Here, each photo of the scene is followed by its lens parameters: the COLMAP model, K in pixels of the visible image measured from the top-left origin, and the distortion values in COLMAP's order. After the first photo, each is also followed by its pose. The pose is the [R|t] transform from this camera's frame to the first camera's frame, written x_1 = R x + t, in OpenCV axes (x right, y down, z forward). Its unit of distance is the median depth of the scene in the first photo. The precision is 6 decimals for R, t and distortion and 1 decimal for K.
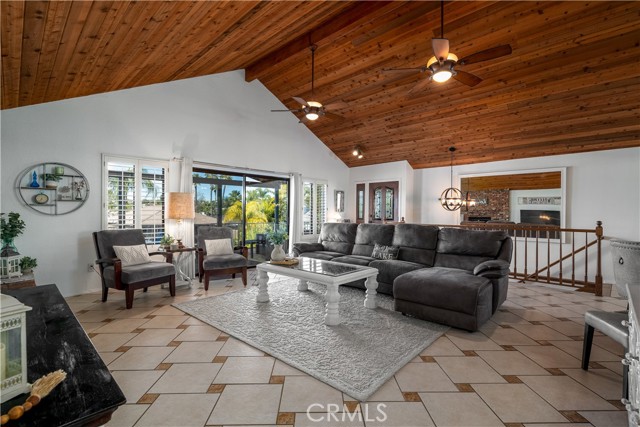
lens RADIAL K [[280.9, 0, 316.0], [0, 280.9, 212.9], [0, 0, 1]] dist [-0.002728, -0.000174]
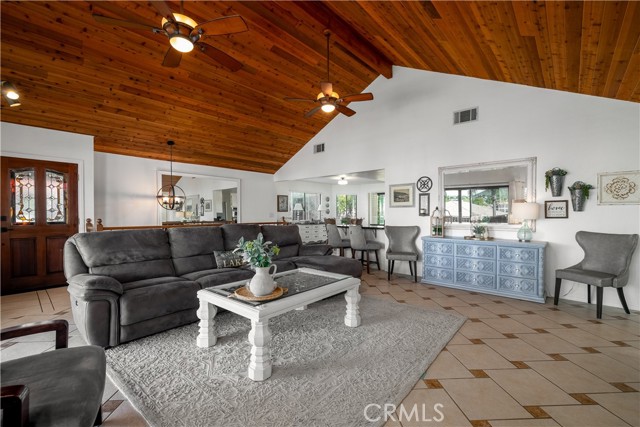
lens RADIAL K [[278.5, 0, 315.6], [0, 278.5, 215.7], [0, 0, 1]] dist [0.011179, -0.002308]
pose [[-0.003599, -0.019502, 0.999803, -0.552894], [0.003909, 0.999802, 0.019516, -0.006203], [-0.999986, 0.003979, -0.003522, 0.681429]]
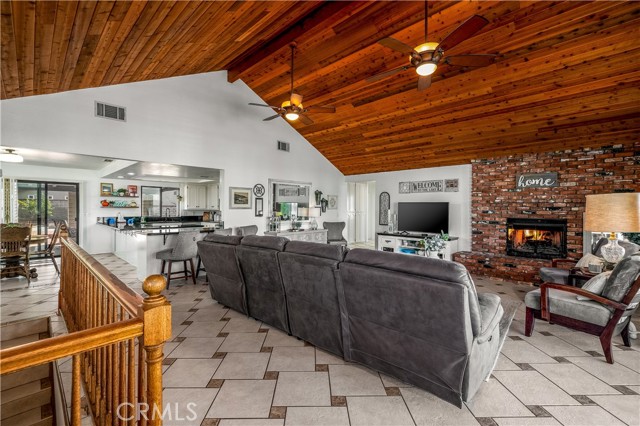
lens RADIAL K [[278.5, 0, 325.5], [0, 278.5, 211.6], [0, 0, 1]] dist [0.011179, -0.002308]
pose [[-0.999780, -0.012072, 0.017174, 0.158150], [-0.011873, 0.999862, 0.011631, -0.023241], [-0.017312, 0.011424, -0.999785, 1.515709]]
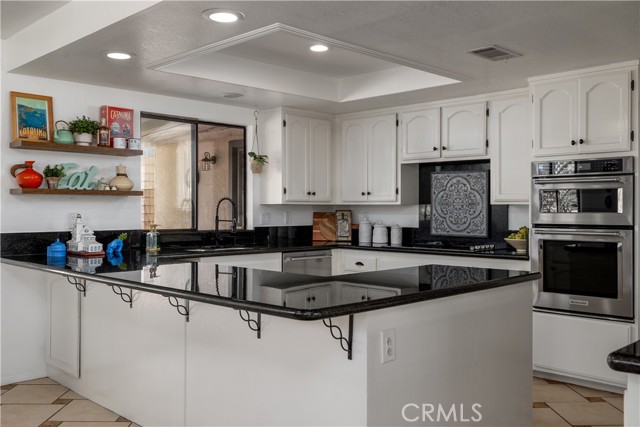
lens RADIAL K [[601.2, 0, 315.9], [0, 601.2, 211.1], [0, 0, 1]] dist [0.039198, 0.000000]
pose [[-0.999248, -0.007760, 0.037991, 1.018556], [-0.007480, 0.999944, 0.007523, 0.001438], [-0.038047, 0.007233, -0.999250, 0.757403]]
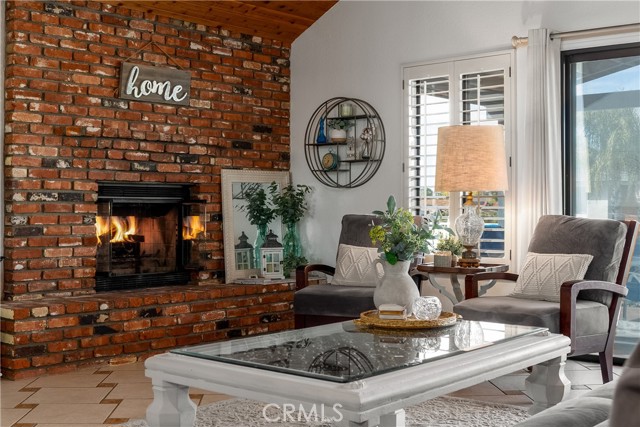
lens RADIAL K [[851.6, 0, 321.5], [0, 851.6, 211.3], [0, 0, 1]] dist [-0.050252, 0.000000]
pose [[0.016148, 0.002167, -0.999867, 0.612719], [-0.009227, 0.999955, 0.002018, 0.039764], [0.999827, 0.009193, 0.016168, 0.692623]]
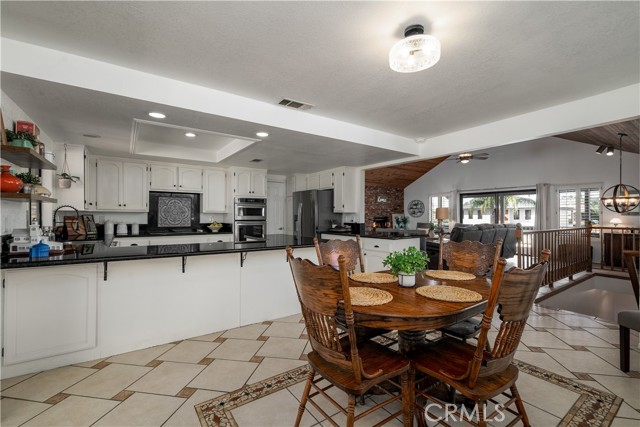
lens RADIAL K [[278.5, 0, 317.5], [0, 278.5, 214.1], [0, 0, 1]] dist [0.011179, -0.002308]
pose [[-0.218381, -0.011193, -0.975799, 1.695248], [-0.007644, 0.999923, -0.009759, 0.008883], [0.975834, 0.005328, -0.218450, 0.460668]]
